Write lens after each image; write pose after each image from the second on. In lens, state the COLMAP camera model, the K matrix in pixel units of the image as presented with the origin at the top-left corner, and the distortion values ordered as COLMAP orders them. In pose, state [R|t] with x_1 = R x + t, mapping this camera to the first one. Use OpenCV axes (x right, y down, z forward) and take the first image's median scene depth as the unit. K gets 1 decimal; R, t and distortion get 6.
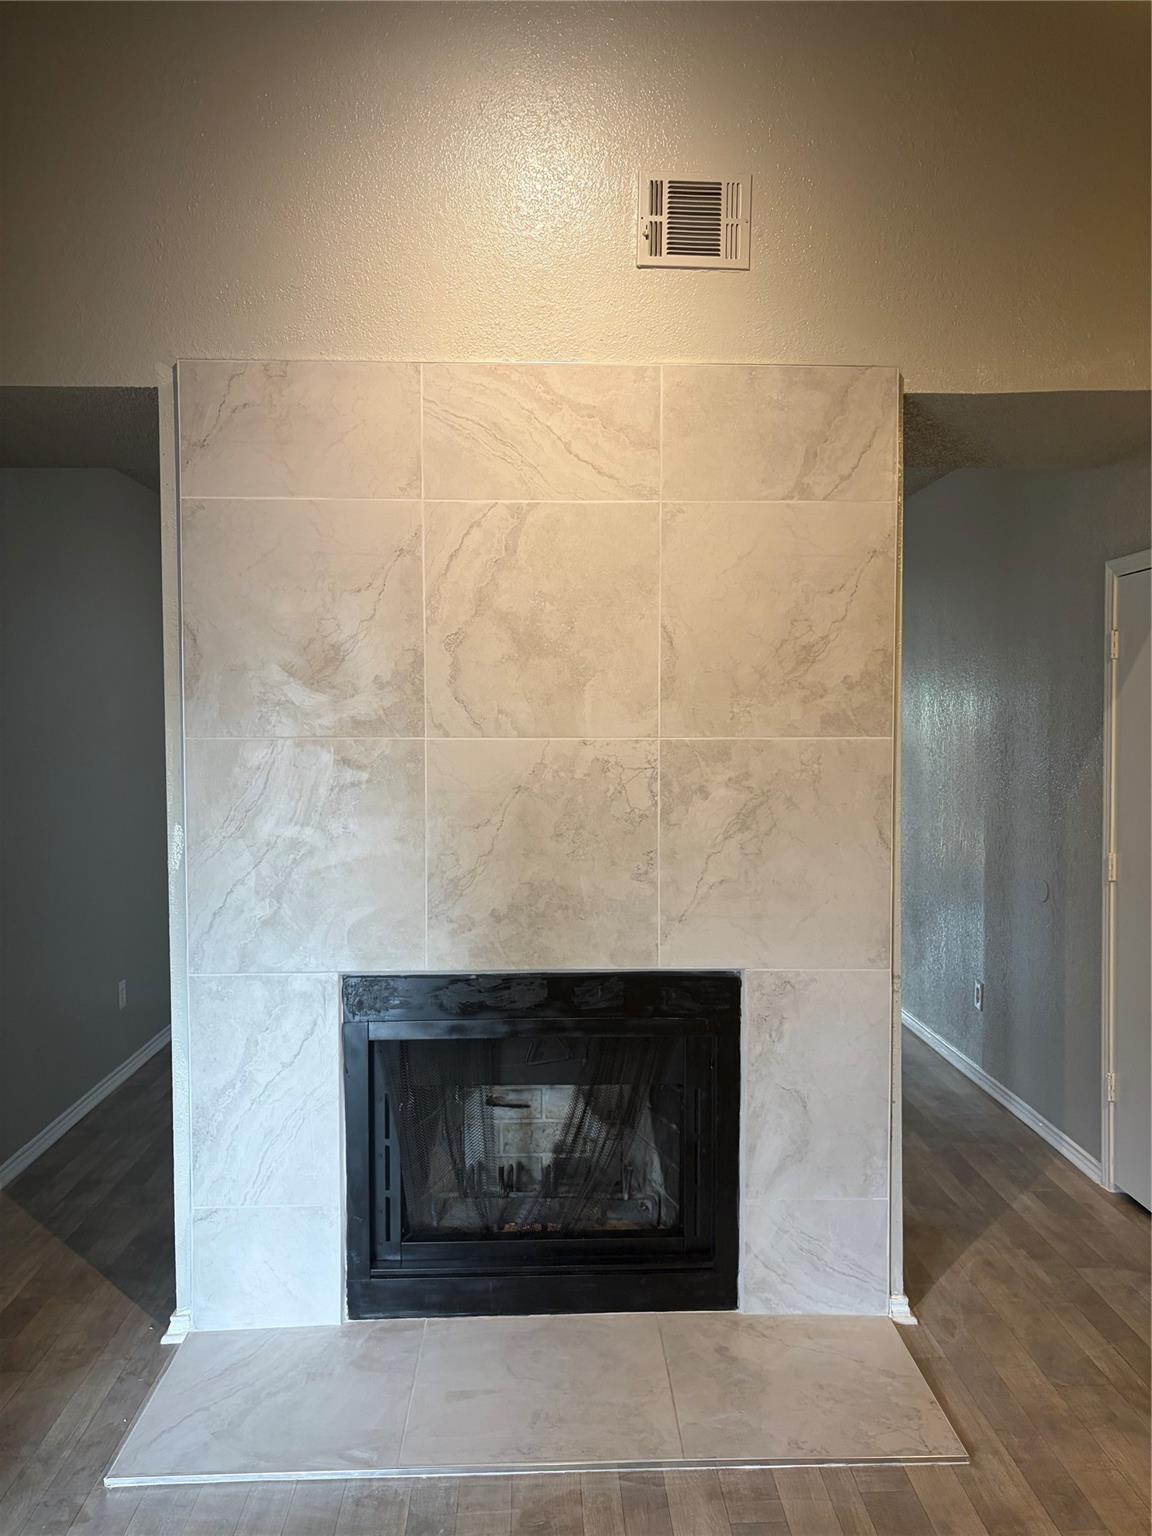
lens RADIAL K [[1148.0, 0, 583.6], [0, 1148.0, 761.0], [0, 0, 1]] dist [0.034943, -0.037982]
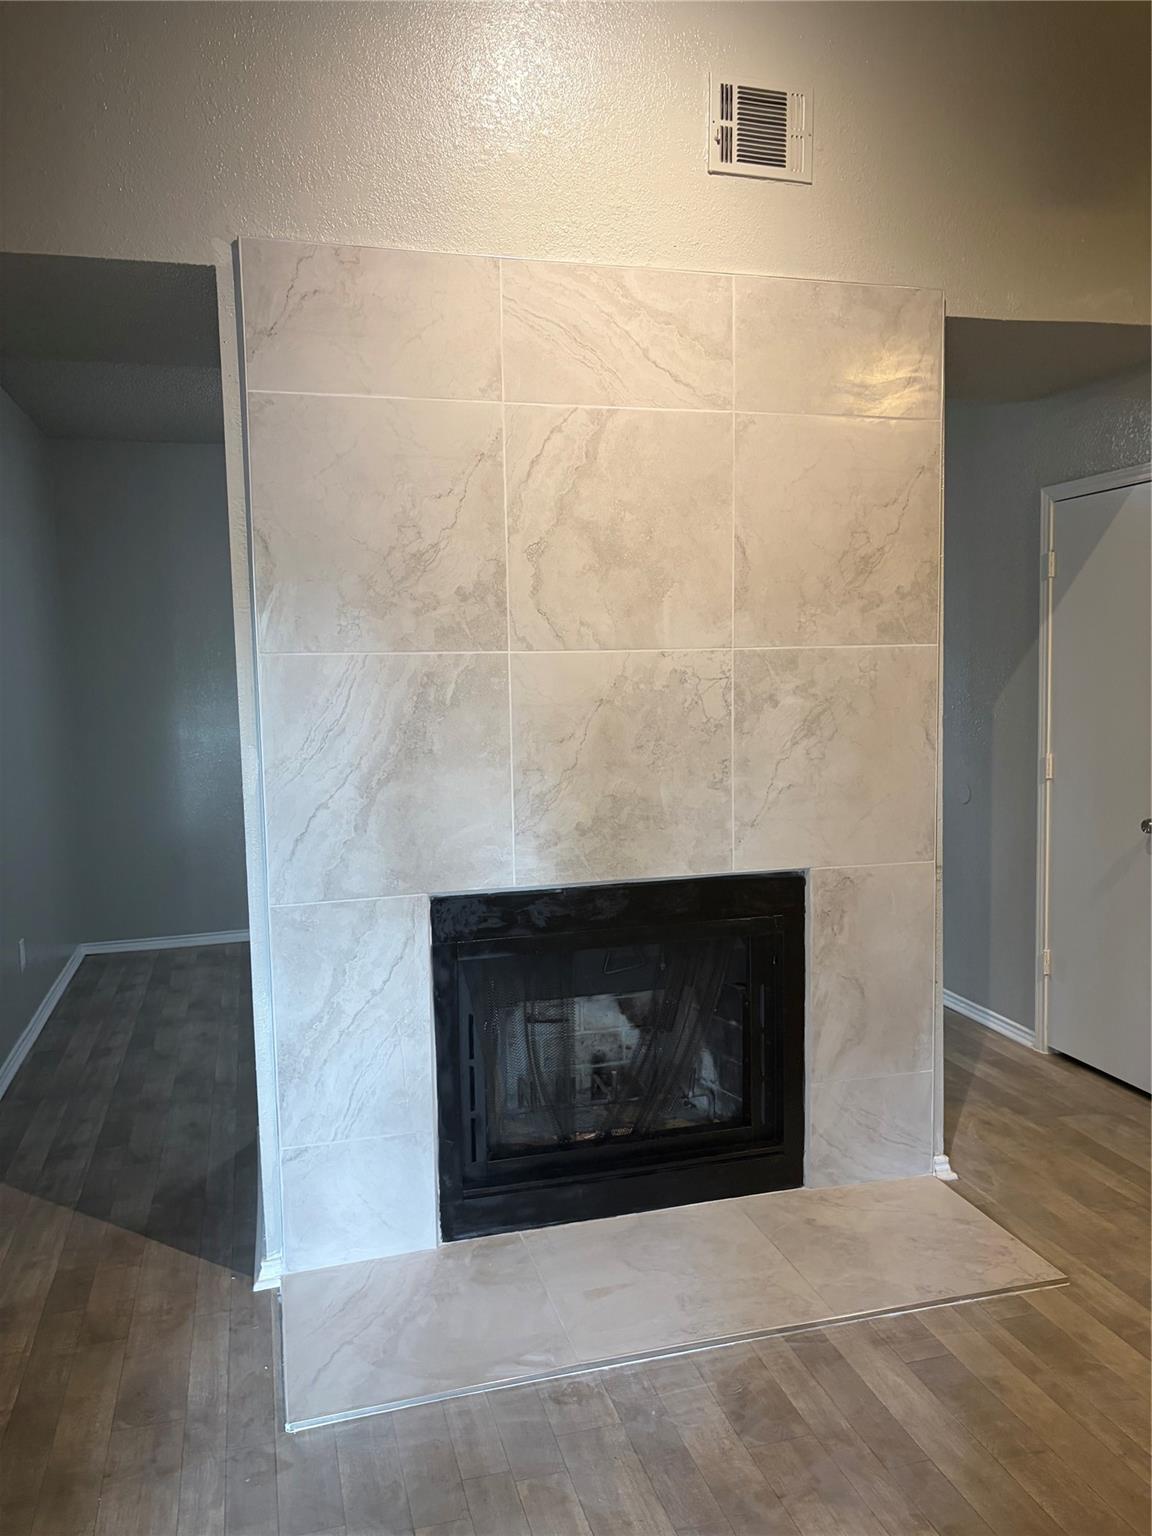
lens RADIAL K [[1148.0, 0, 580.5], [0, 1148.0, 764.1], [0, 0, 1]] dist [0.034943, -0.037982]
pose [[0.972775, -0.036425, 0.228870, -0.304738], [0.024488, 0.998198, 0.054781, 0.023707], [-0.230453, -0.047685, 0.971914, 0.032175]]
